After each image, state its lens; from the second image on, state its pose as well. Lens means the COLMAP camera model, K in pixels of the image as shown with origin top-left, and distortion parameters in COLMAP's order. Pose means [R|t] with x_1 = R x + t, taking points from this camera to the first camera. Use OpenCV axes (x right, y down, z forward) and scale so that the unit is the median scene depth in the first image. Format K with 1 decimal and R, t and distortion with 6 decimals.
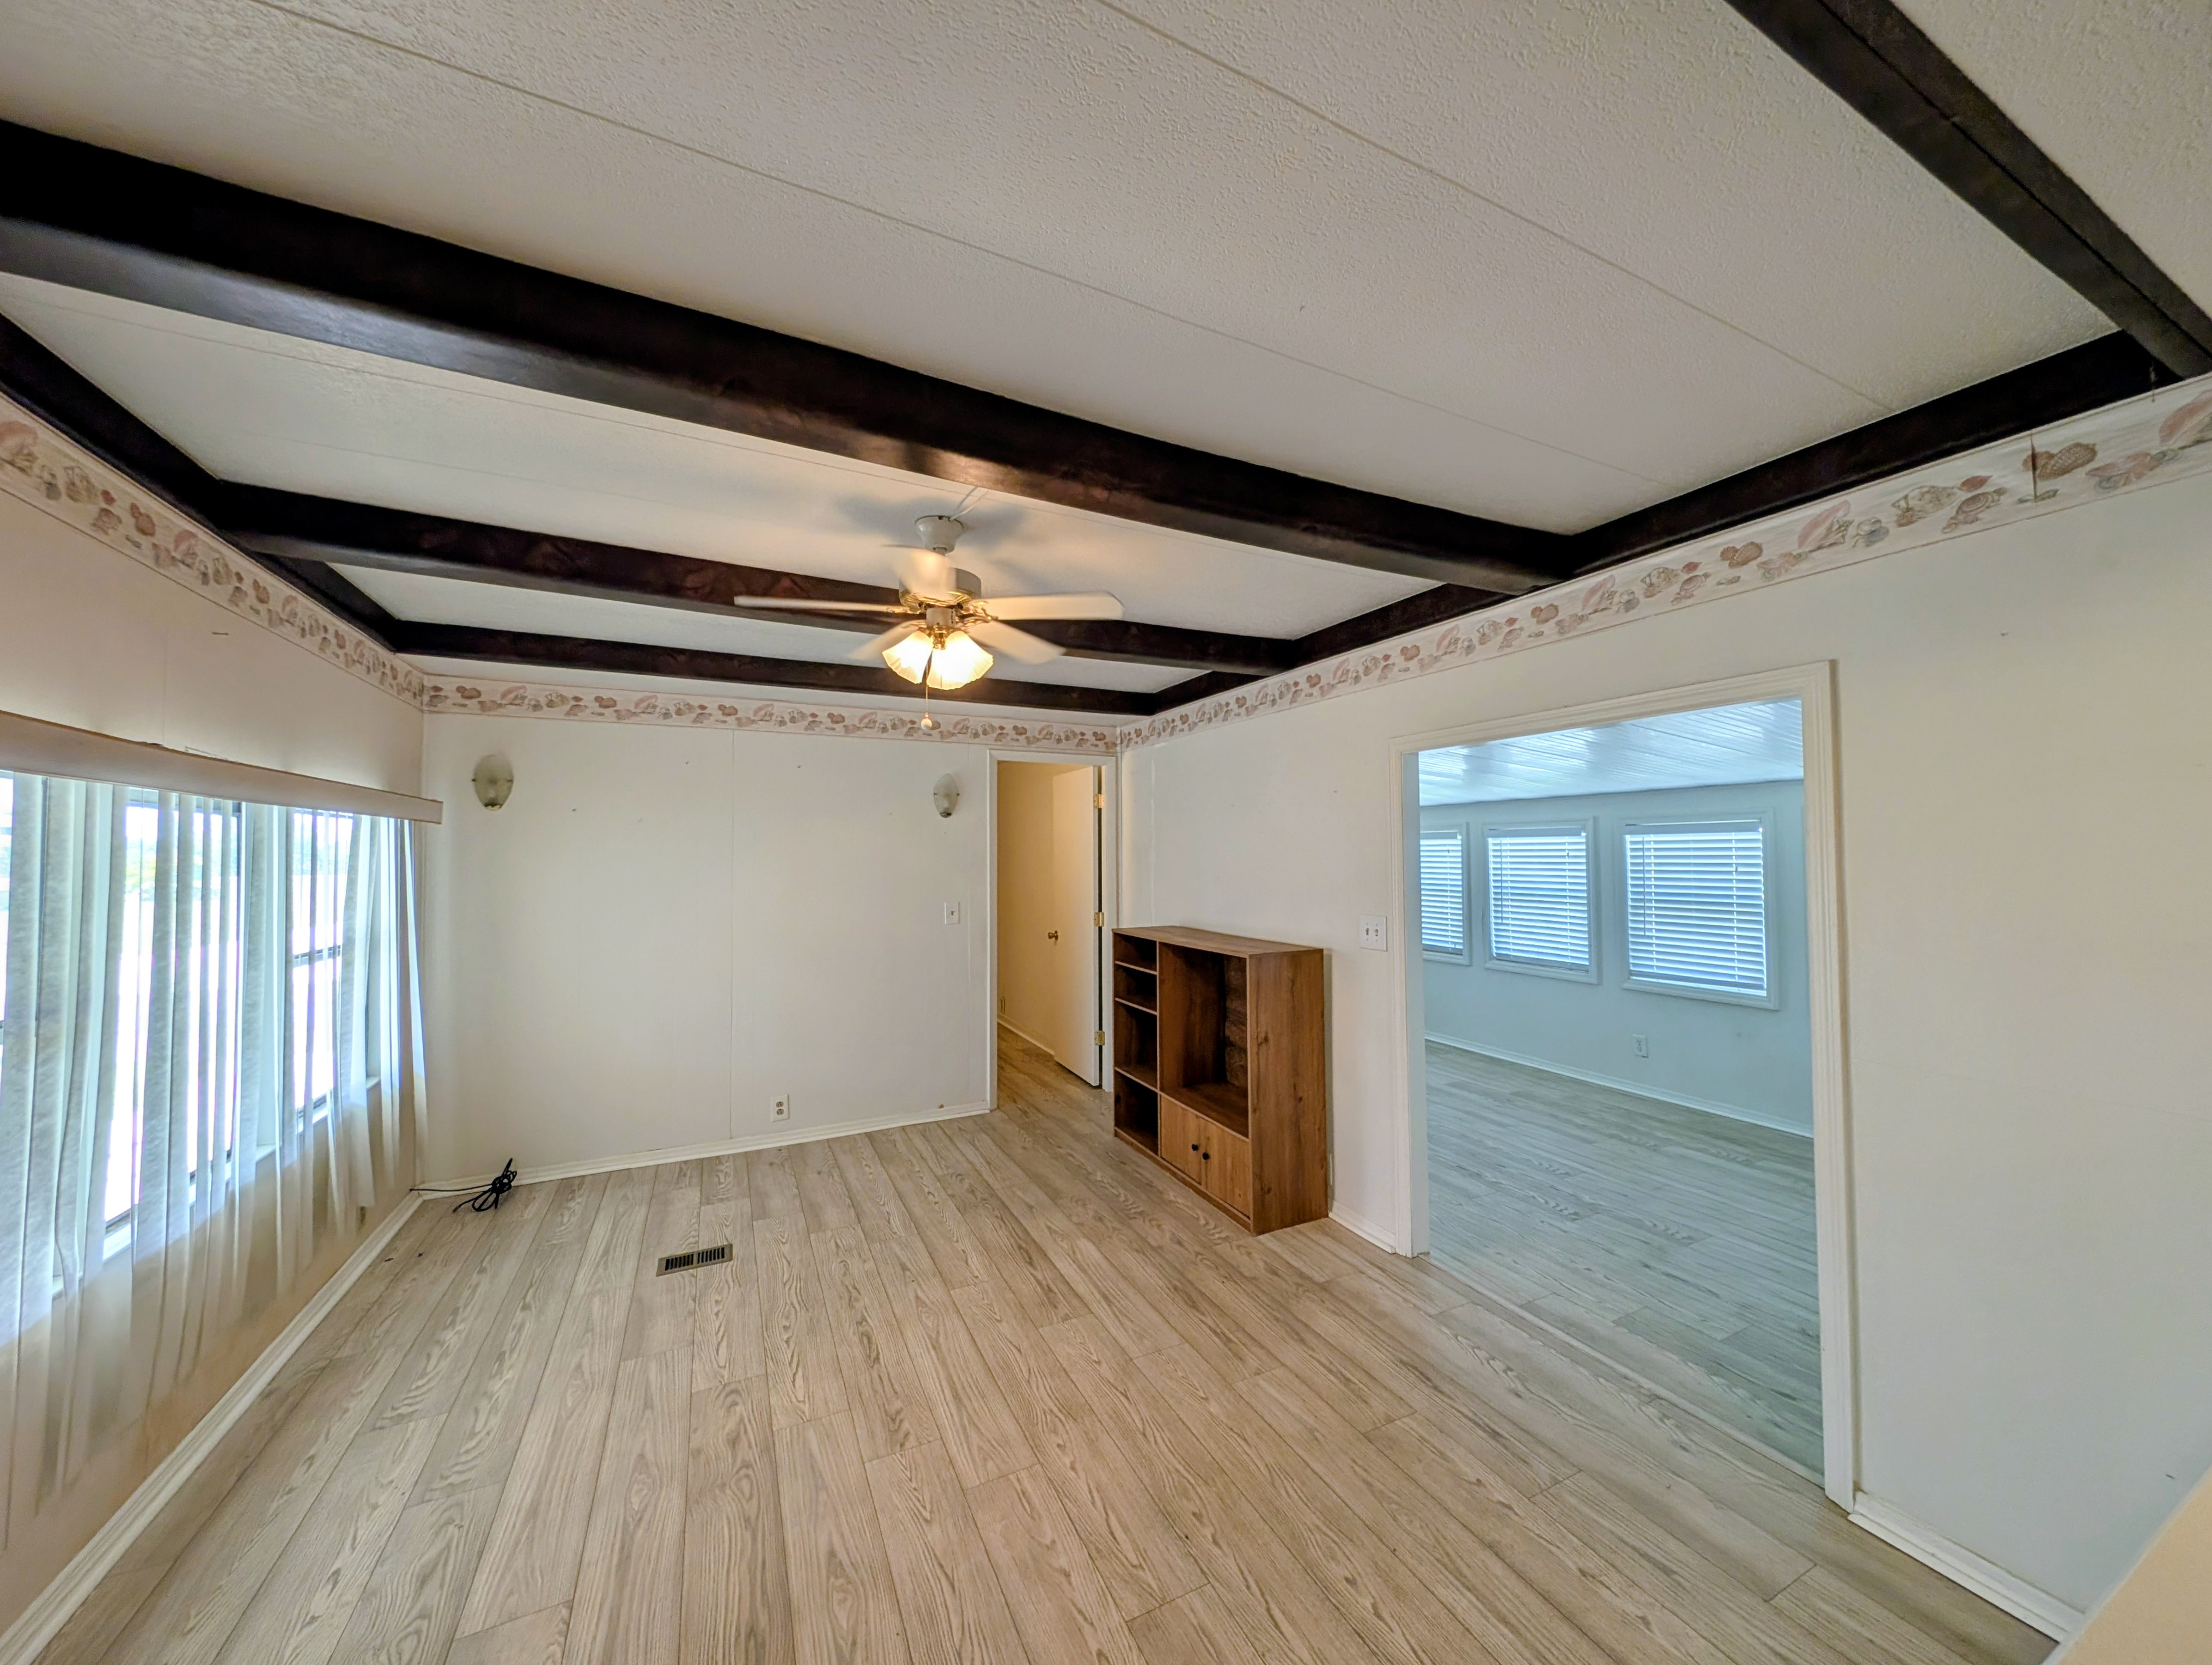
lens RADIAL K [[793.1, 0, 1104.7], [0, 793.1, 834.3], [0, 0, 1]] dist [0.009615, -0.003651]
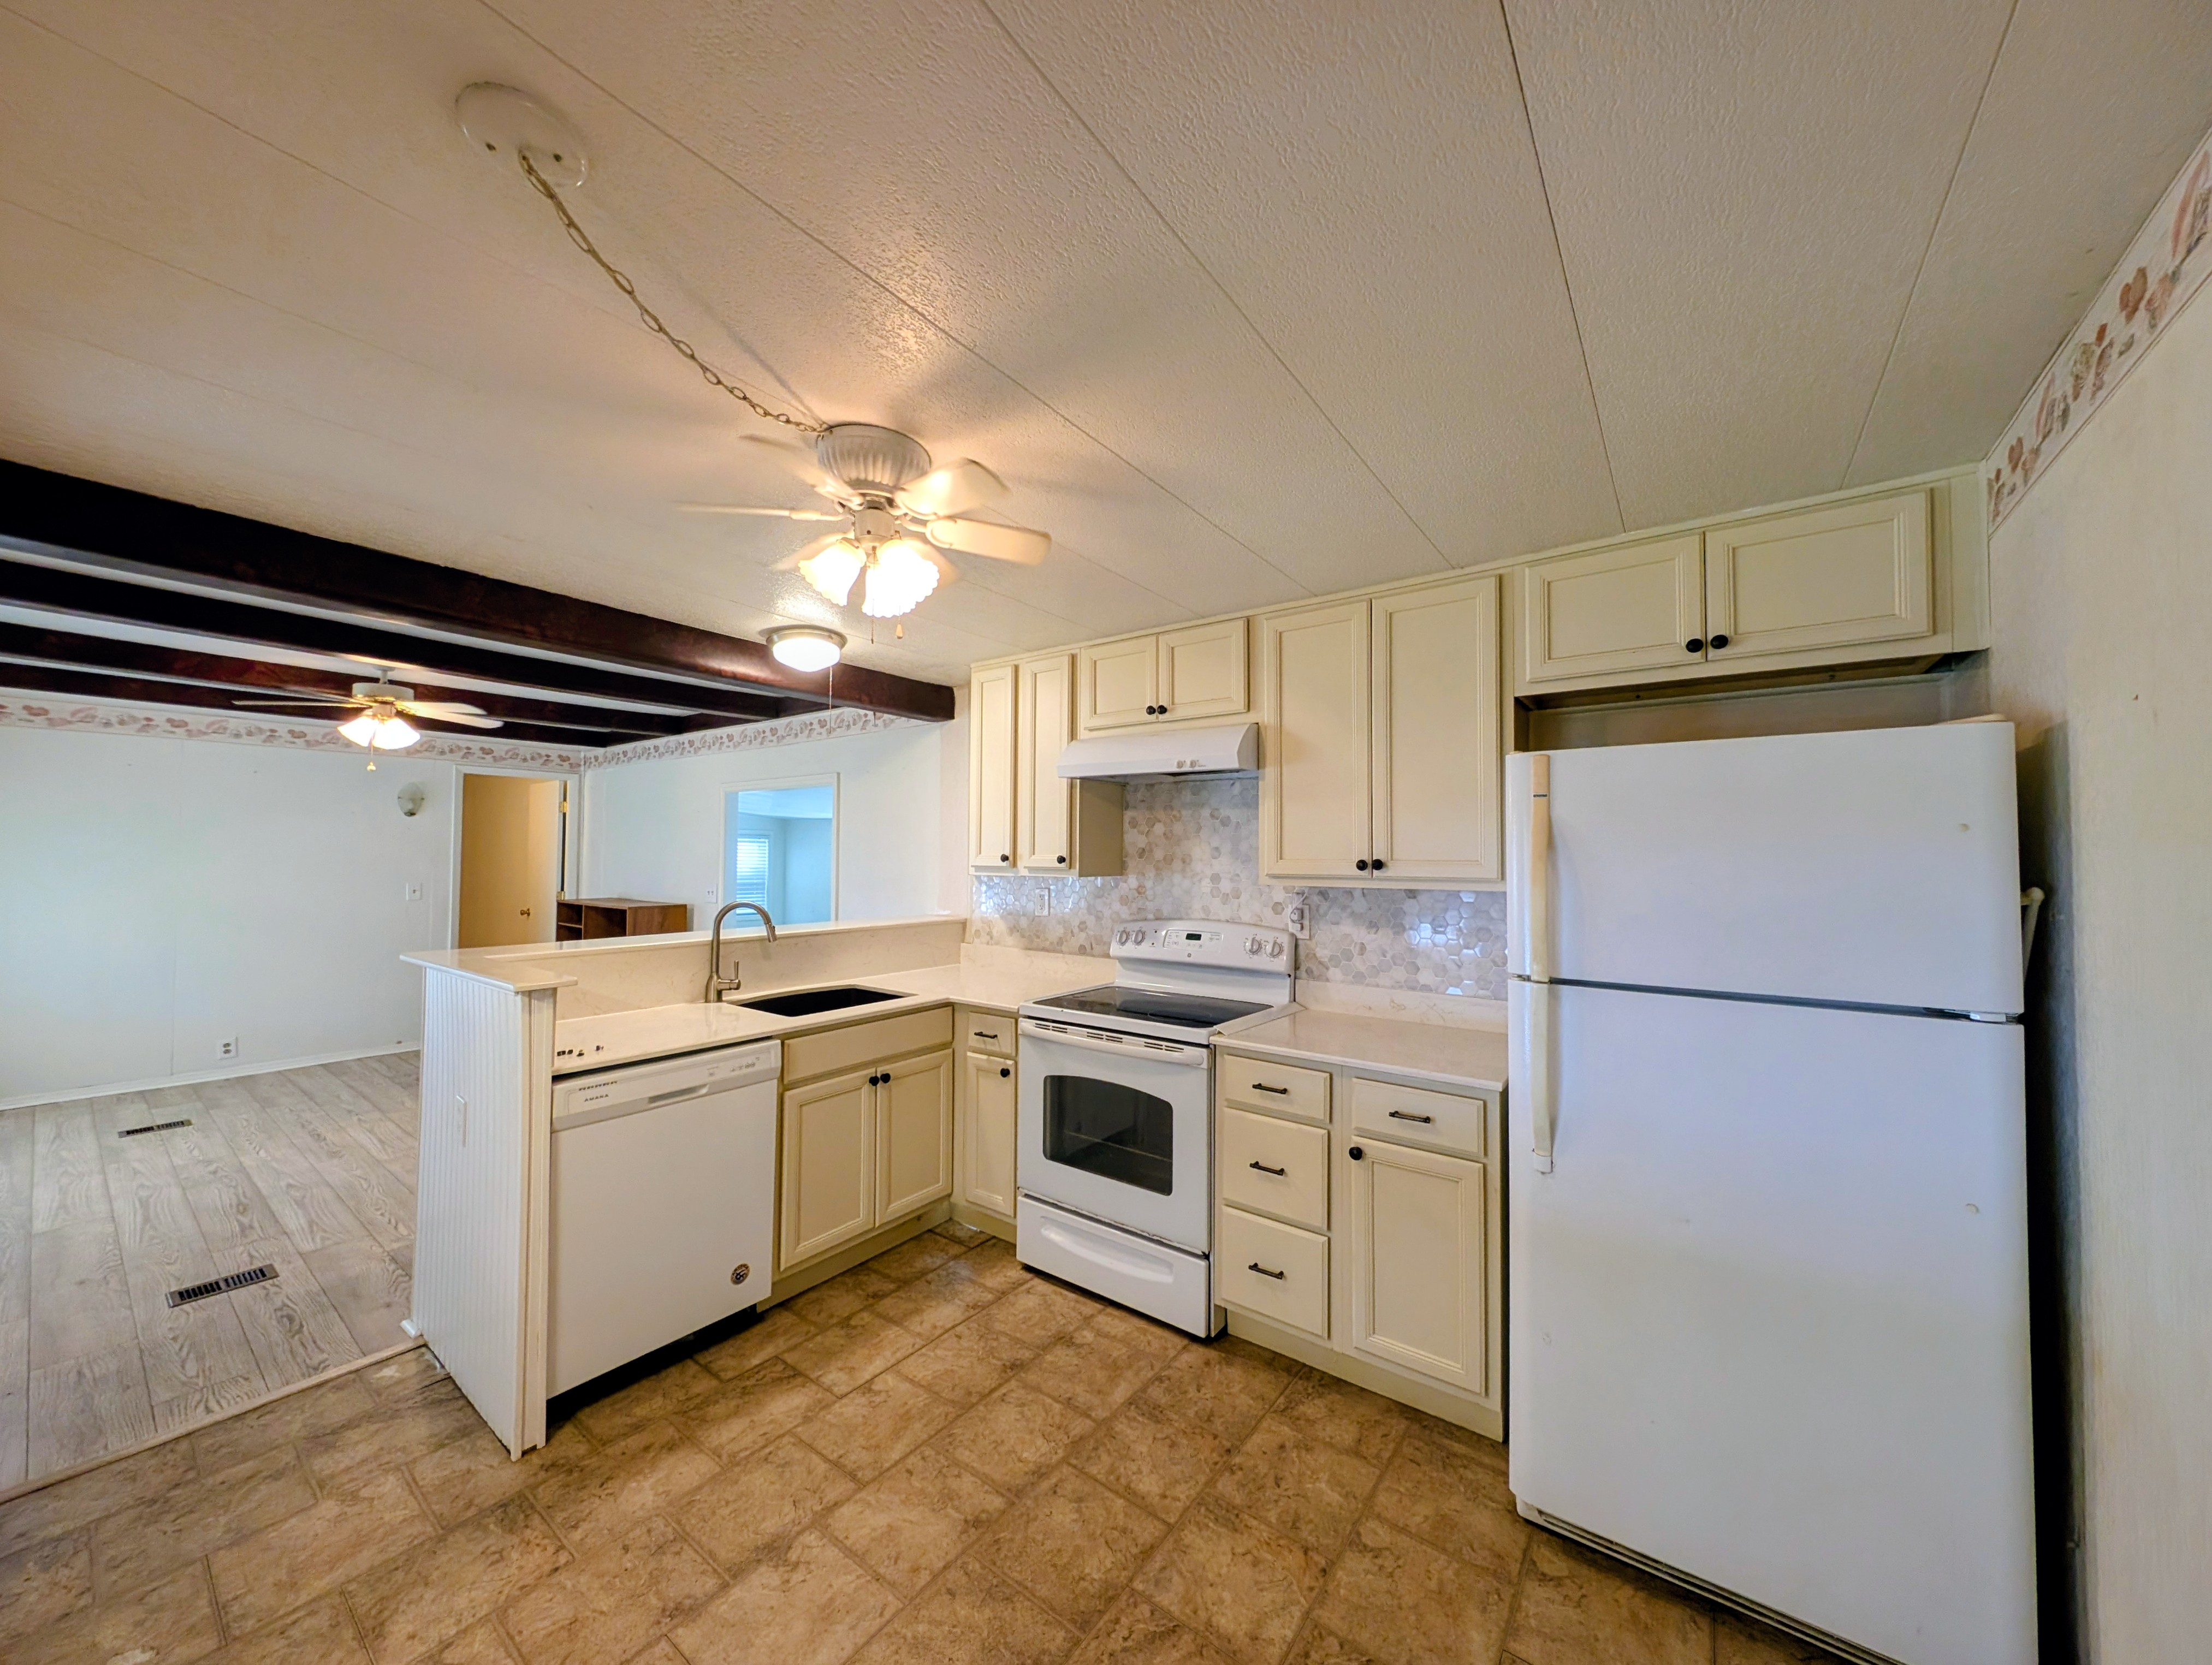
lens RADIAL K [[793.0, 0, 1106.1], [0, 793.0, 836.2], [0, 0, 1]] dist [0.009615, -0.003651]
pose [[0.888698, 0.022327, 0.457949, 0.282289], [-0.023350, 0.999721, -0.003429, -0.014984], [-0.457898, -0.007646, 0.888972, -0.889810]]
